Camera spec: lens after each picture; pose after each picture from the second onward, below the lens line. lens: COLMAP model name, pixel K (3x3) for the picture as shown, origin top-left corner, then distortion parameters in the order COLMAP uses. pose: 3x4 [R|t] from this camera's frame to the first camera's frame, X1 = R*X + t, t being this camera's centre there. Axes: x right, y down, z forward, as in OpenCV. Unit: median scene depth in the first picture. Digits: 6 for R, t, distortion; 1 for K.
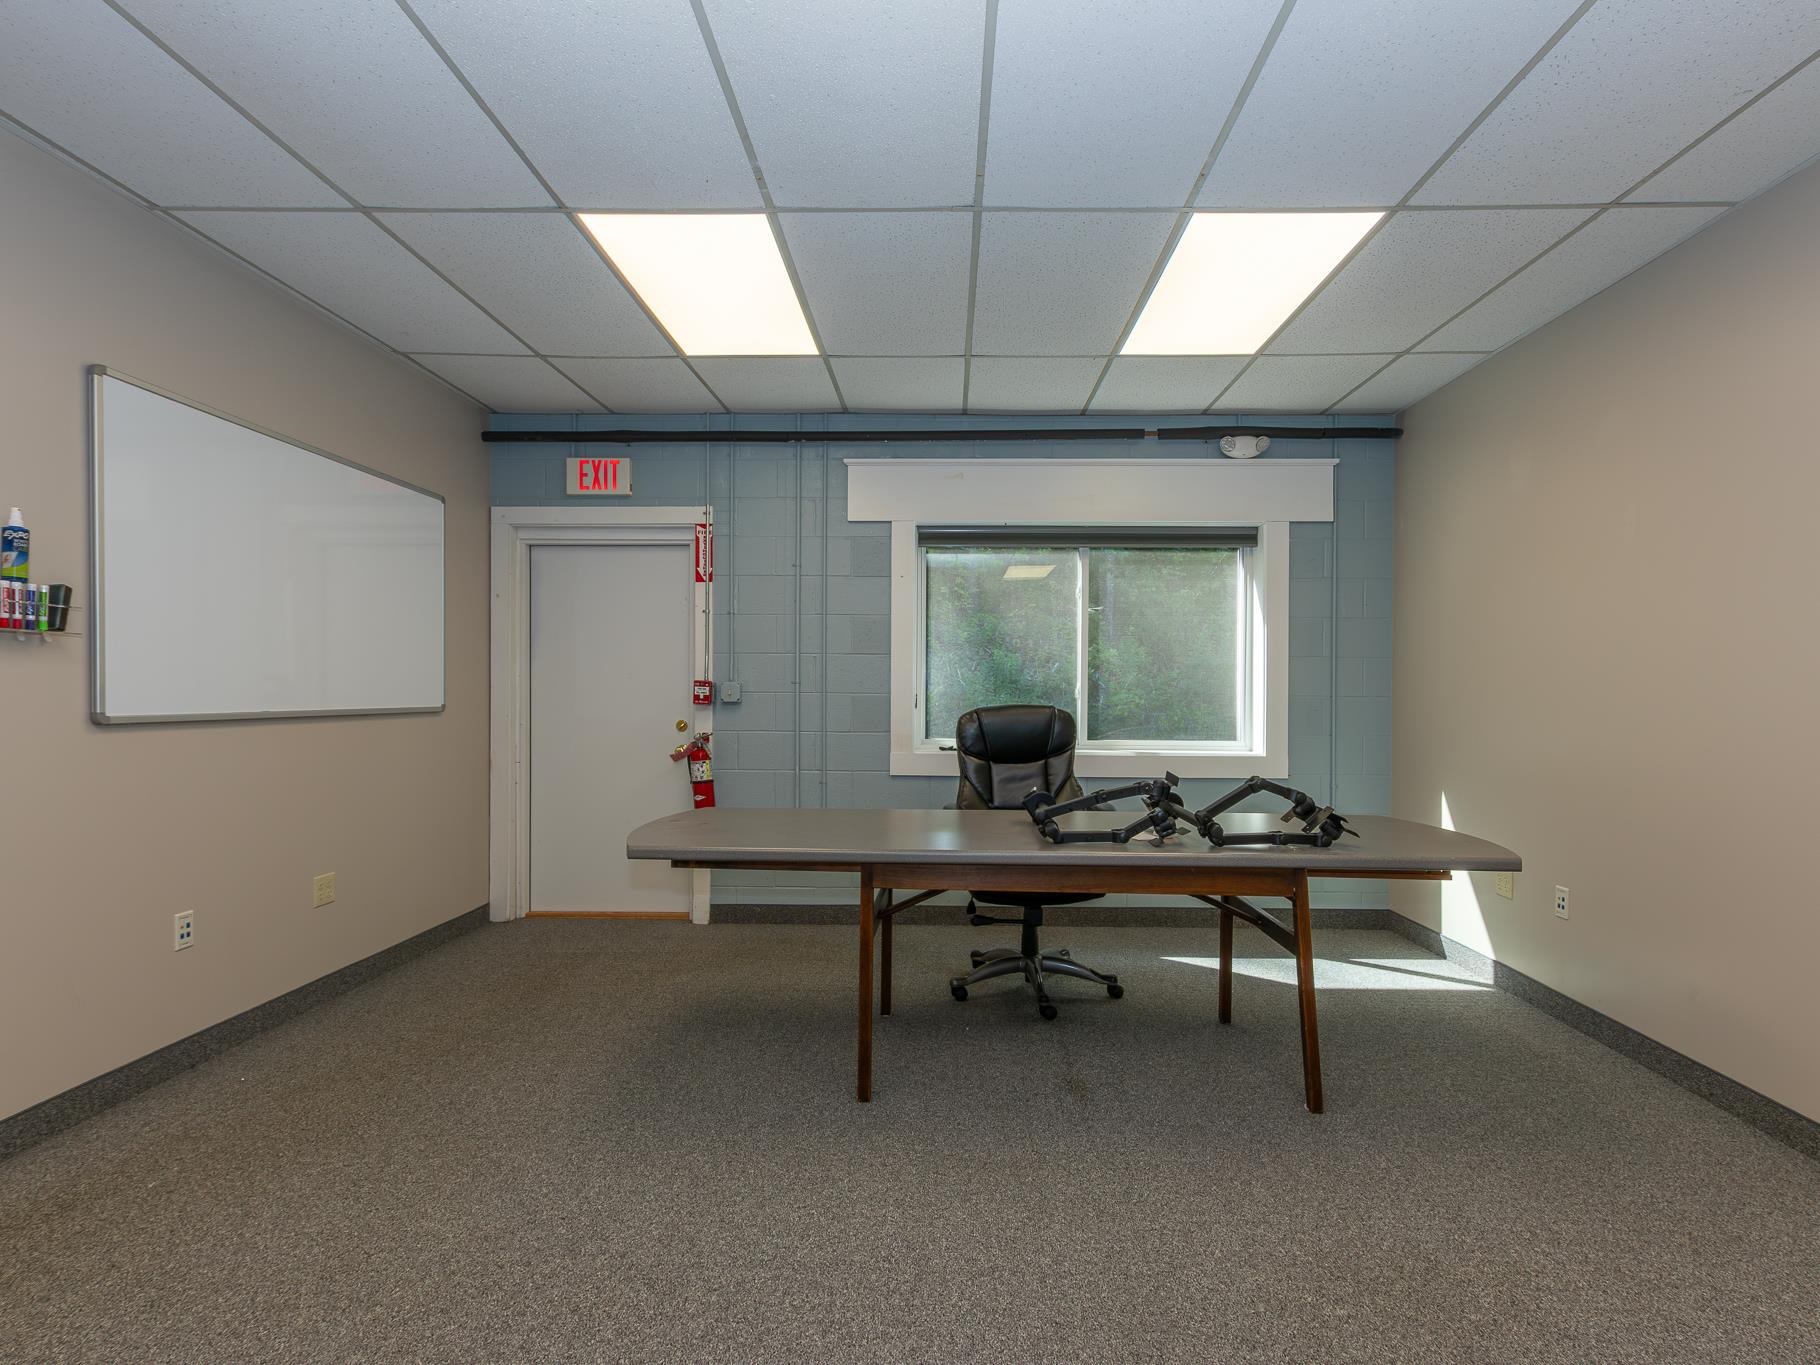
lens RADIAL K [[952.1, 0, 915.4], [0, 952.1, 703.4], [0, 0, 1]] dist [-0.000909, -0.000271]
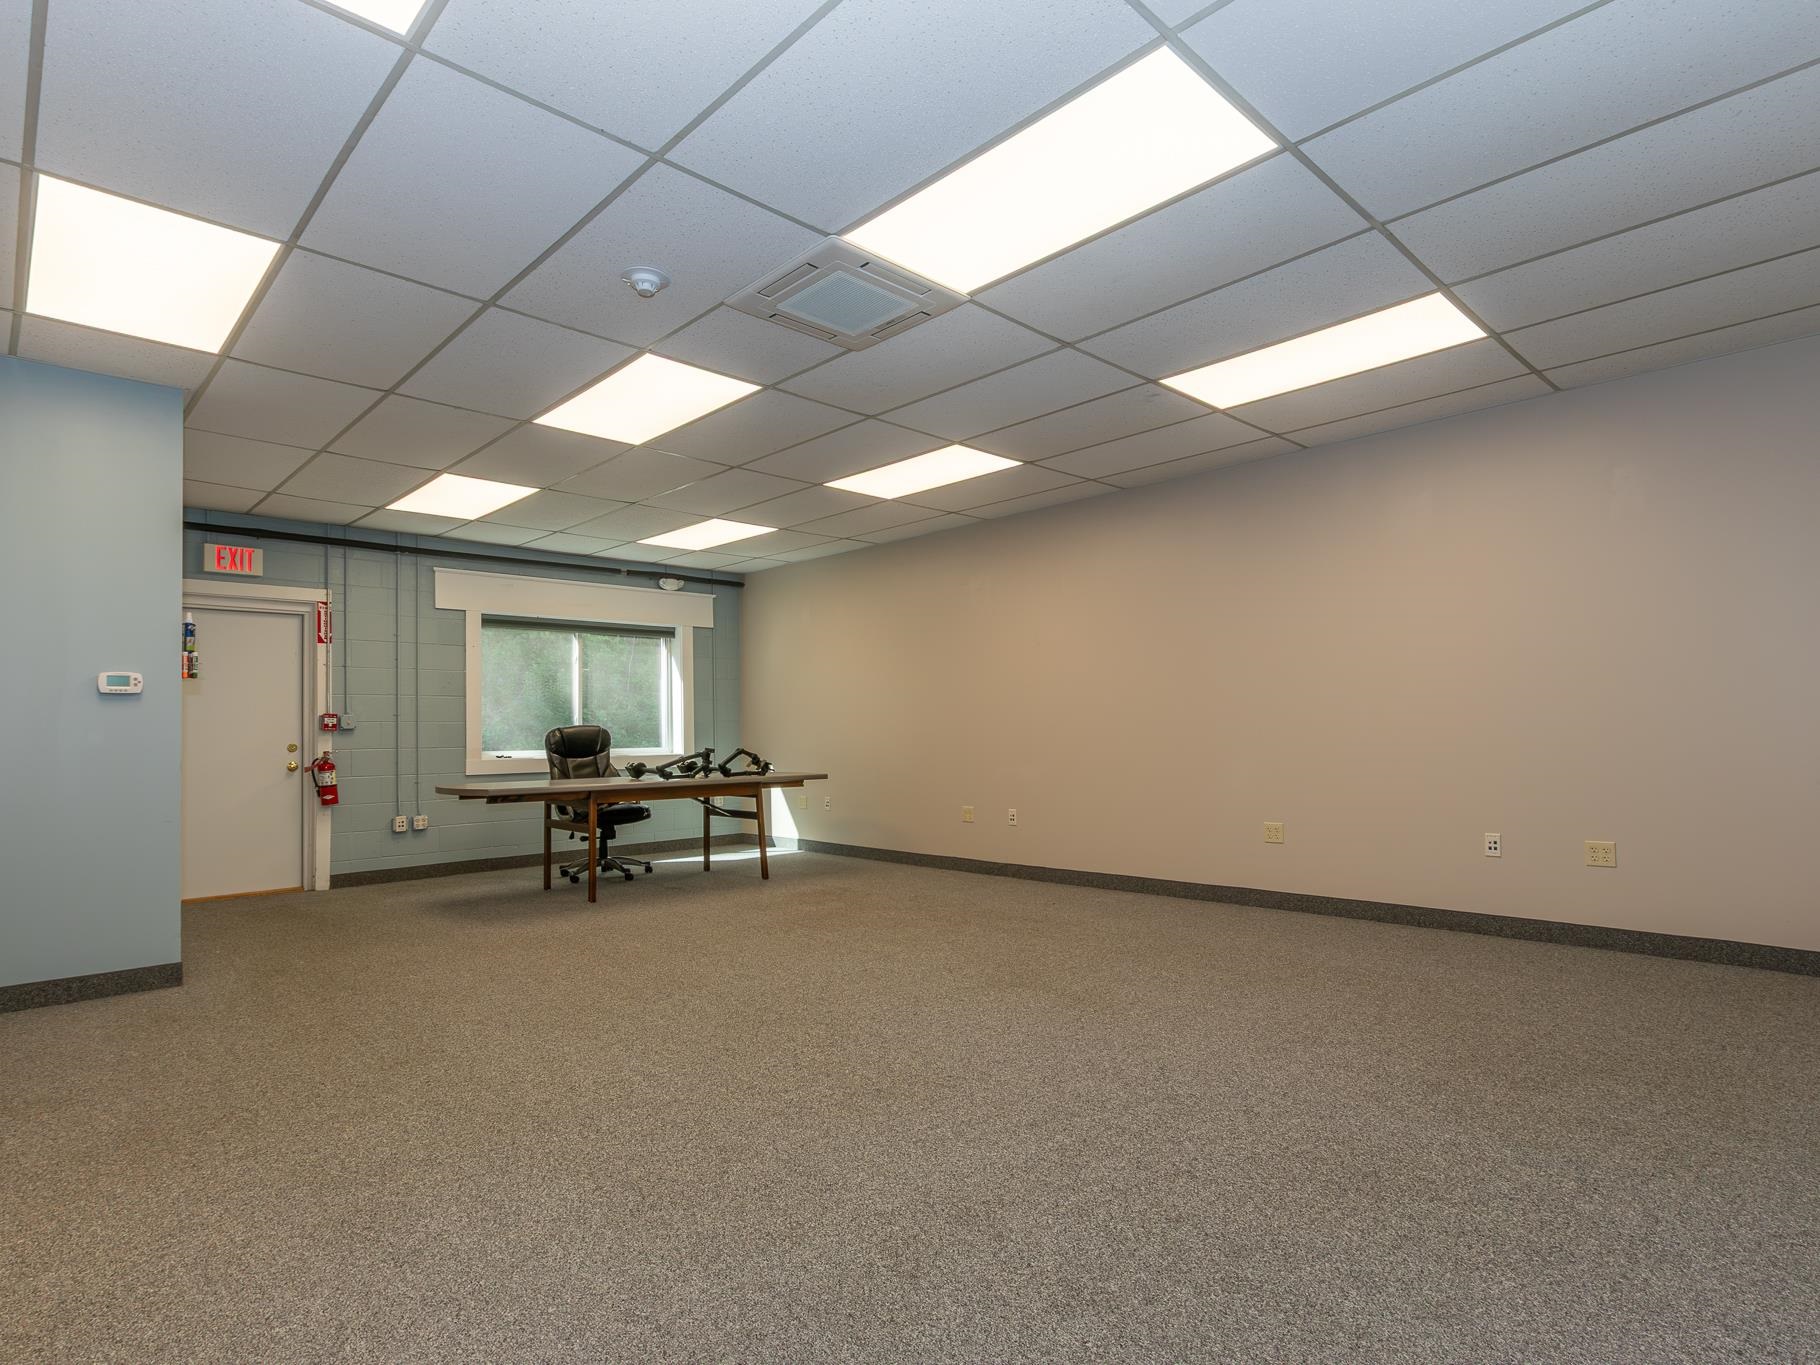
lens RADIAL K [[969.6, 0, 918.8], [0, 969.6, 710.9], [0, 0, 1]] dist [0.008526, -0.000513]
pose [[0.701465, -0.003671, 0.712694, -0.632305], [0.028959, 0.999308, -0.023356, 0.030325], [-0.712115, 0.037022, 0.701086, -0.620781]]
